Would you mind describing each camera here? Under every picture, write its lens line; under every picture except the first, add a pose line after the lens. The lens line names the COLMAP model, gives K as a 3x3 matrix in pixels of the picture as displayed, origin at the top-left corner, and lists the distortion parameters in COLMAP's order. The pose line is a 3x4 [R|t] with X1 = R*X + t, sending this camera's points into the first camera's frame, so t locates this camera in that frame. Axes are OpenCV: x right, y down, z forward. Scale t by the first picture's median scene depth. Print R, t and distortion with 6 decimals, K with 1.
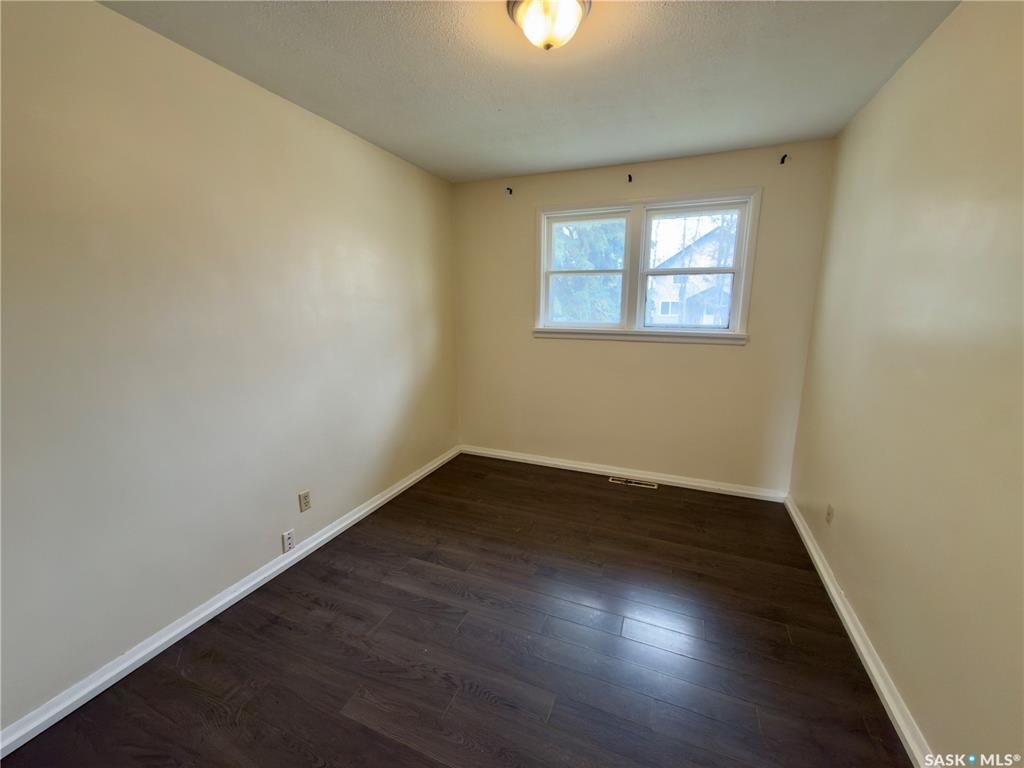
lens RADIAL K [[406.0, 0, 513.8], [0, 406.0, 384.5], [0, 0, 1]] dist [0.000020, -0.000048]
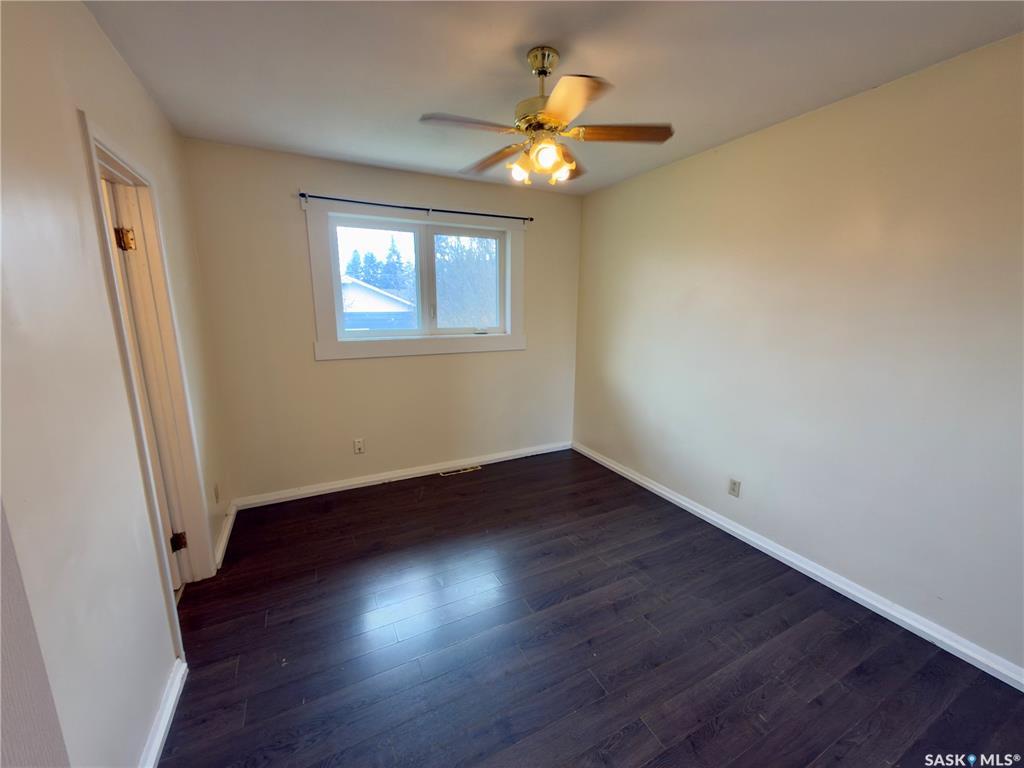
lens RADIAL K [[406.0, 0, 513.8], [0, 406.0, 384.5], [0, 0, 1]] dist [0.000020, -0.000048]
pose [[0.636581, -0.136173, 0.759093, -0.296800], [0.140246, 0.988316, 0.059682, -0.027277], [-0.758351, 0.068467, 0.648241, 0.109010]]
